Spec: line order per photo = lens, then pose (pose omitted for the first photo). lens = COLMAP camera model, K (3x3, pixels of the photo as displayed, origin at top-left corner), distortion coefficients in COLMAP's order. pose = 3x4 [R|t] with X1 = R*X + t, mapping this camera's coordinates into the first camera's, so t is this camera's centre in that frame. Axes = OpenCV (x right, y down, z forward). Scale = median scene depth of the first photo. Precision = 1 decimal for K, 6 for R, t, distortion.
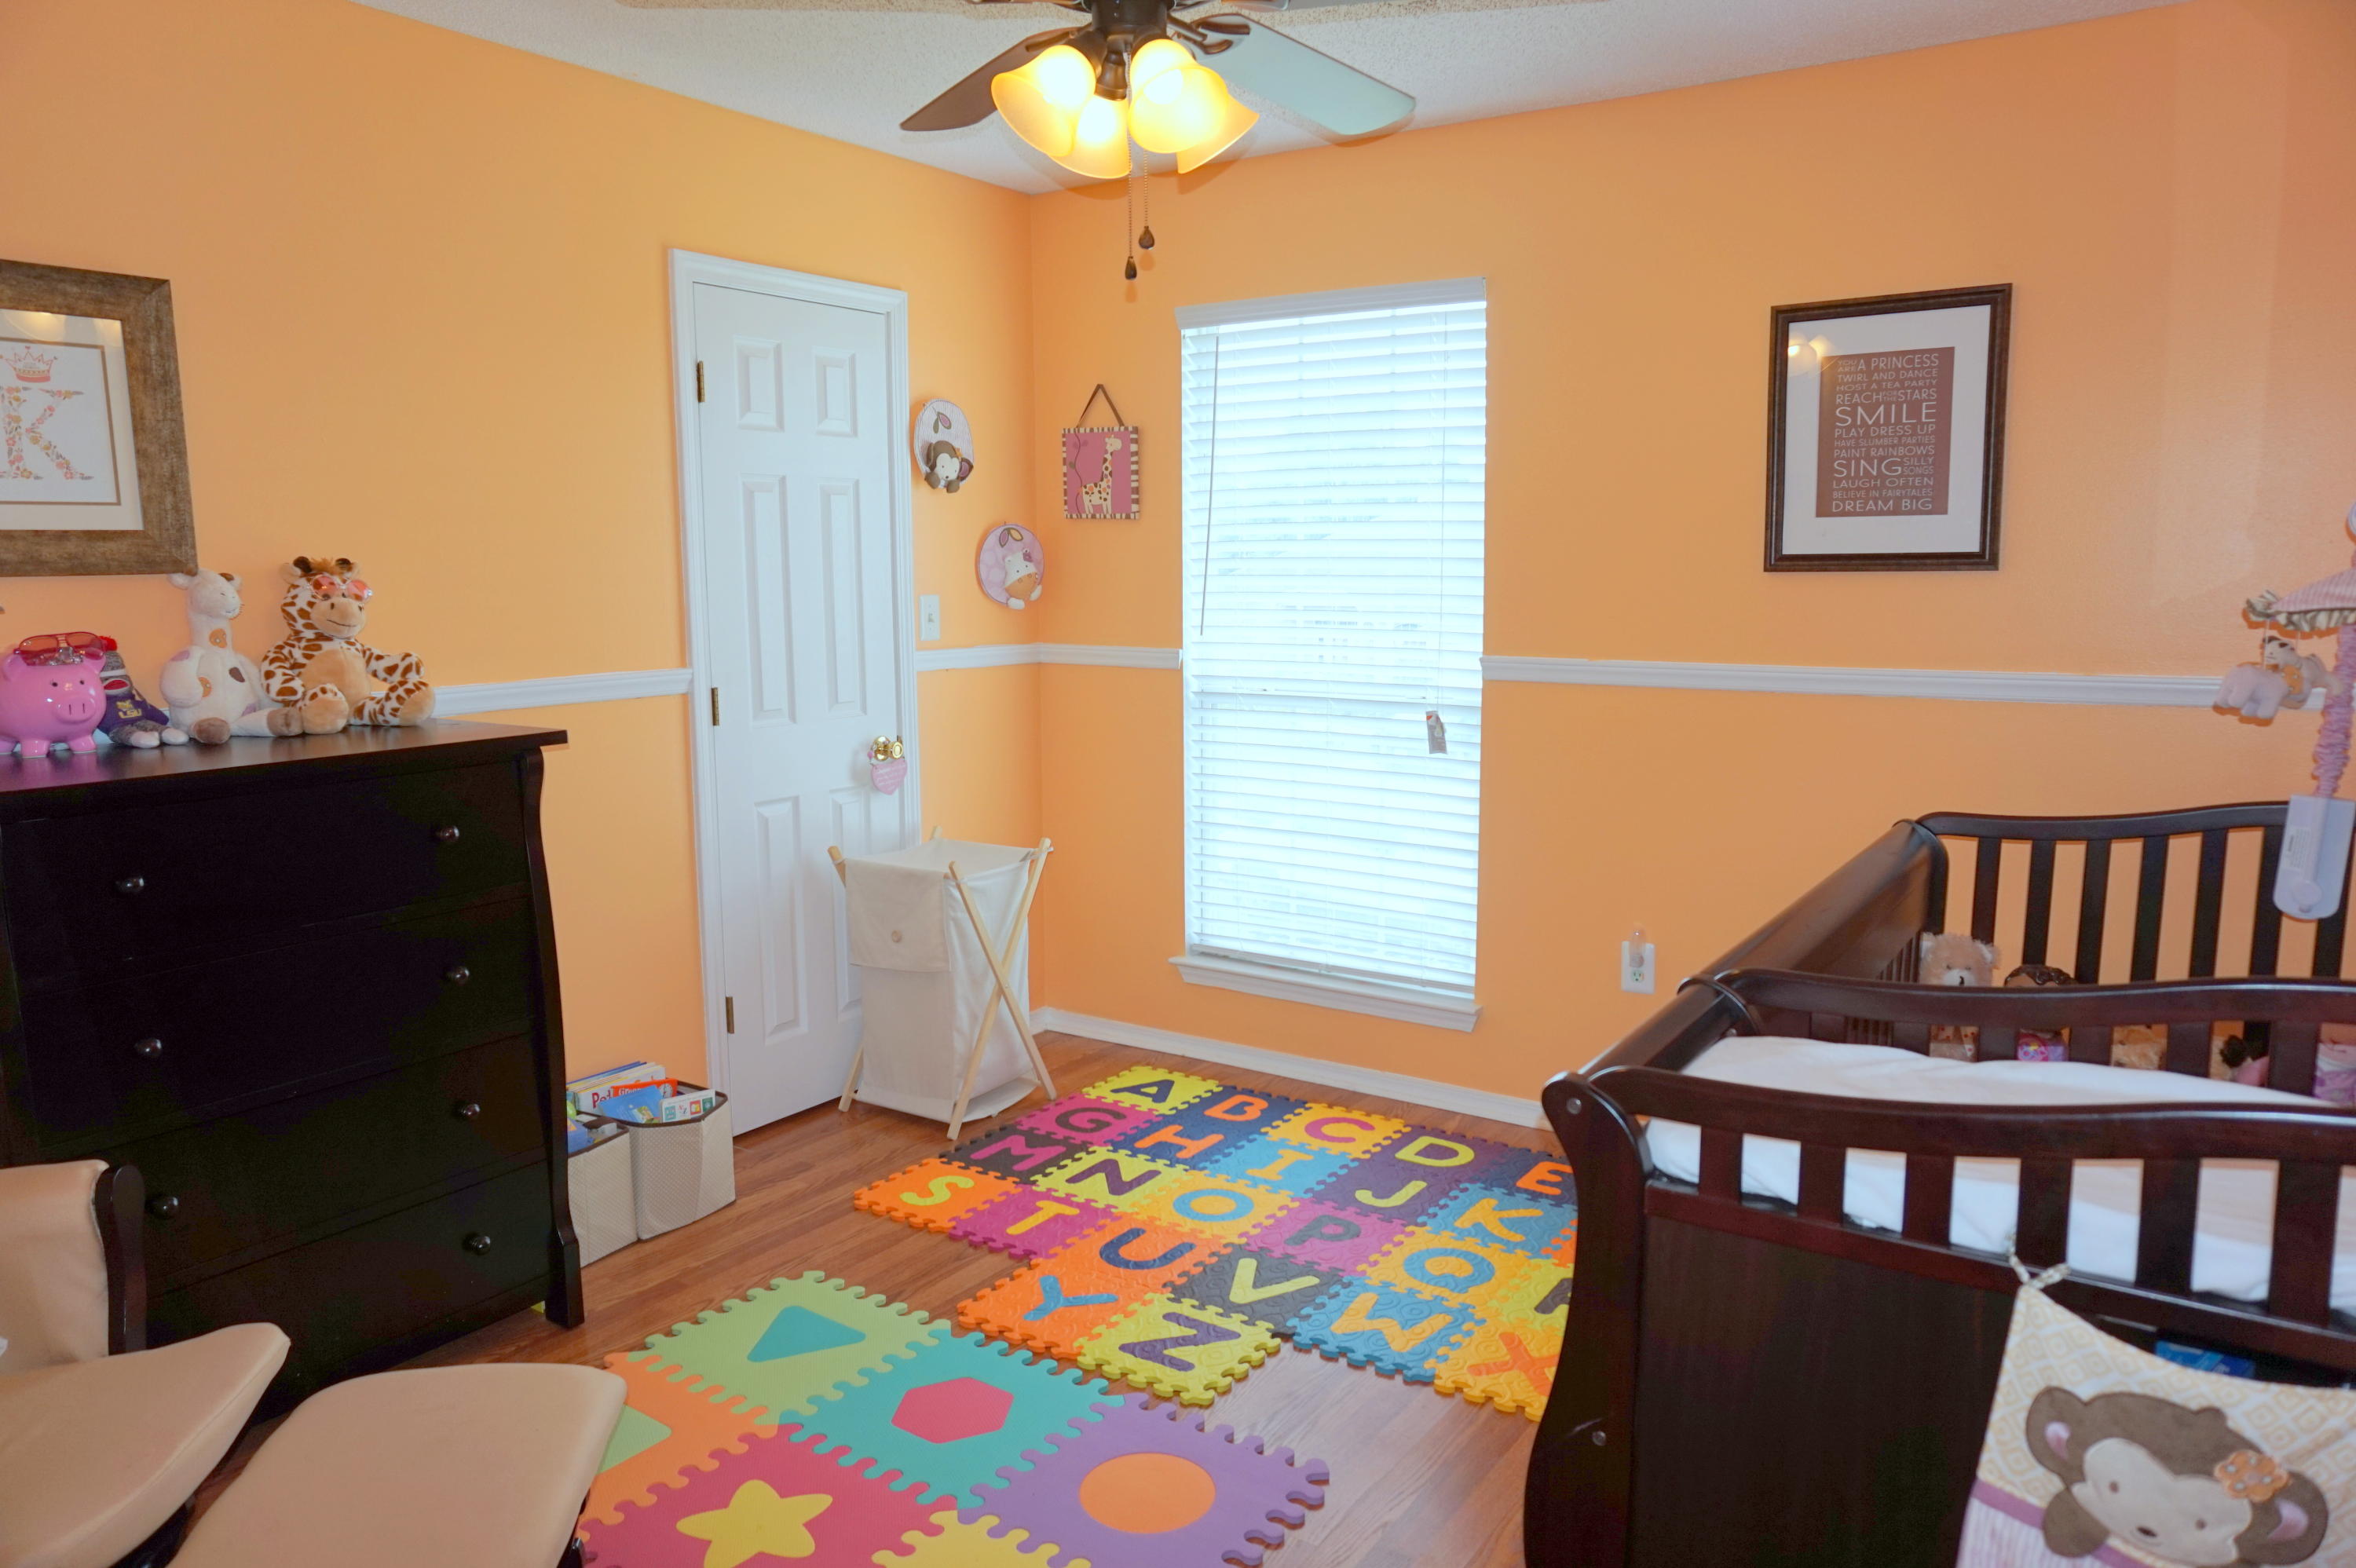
lens RADIAL K [[1643.9, 0, 1178.0], [0, 1643.9, 784.0], [0, 0, 1]] dist [-0.003120, -0.002443]
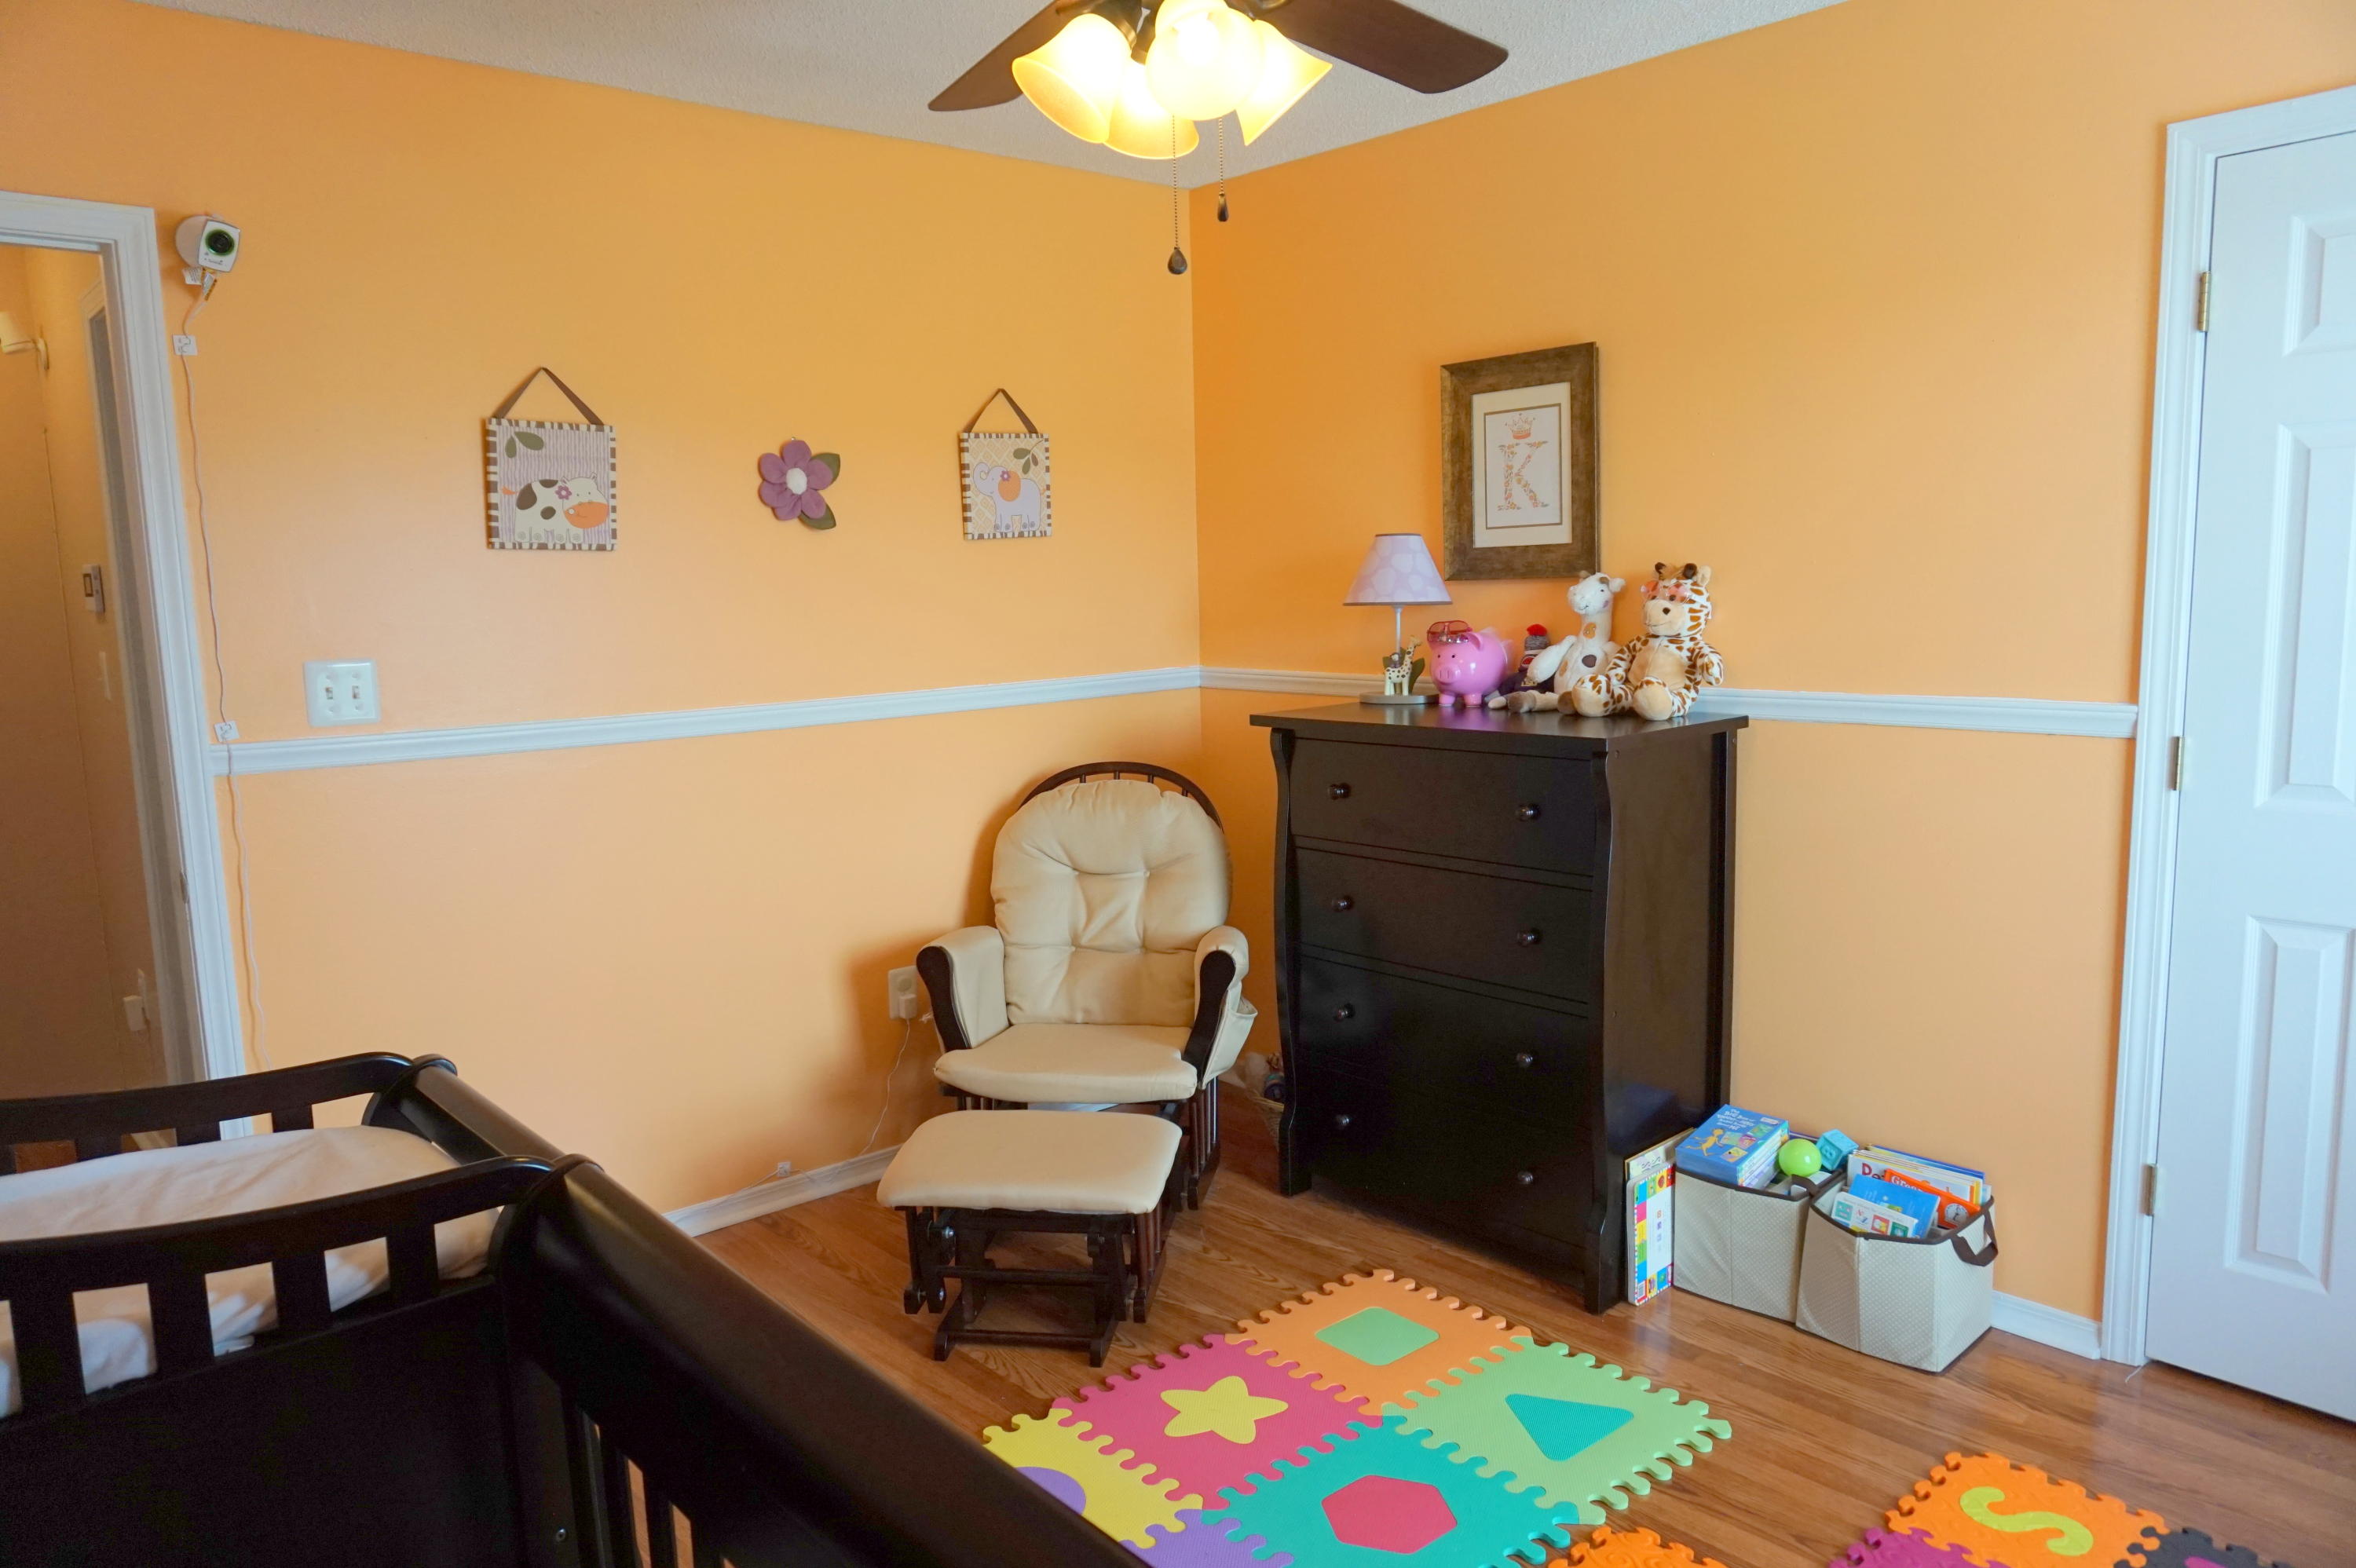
lens RADIAL K [[1580.1, 0, 1178.0], [0, 1580.1, 784.0], [0, 0, 1]] dist [-0.027402, 0.002979]
pose [[-0.260553, 0.133158, -0.956233, 0.619809], [-0.109243, 0.980016, 0.166237, -0.133526], [0.959259, 0.147775, -0.240800, 0.972092]]
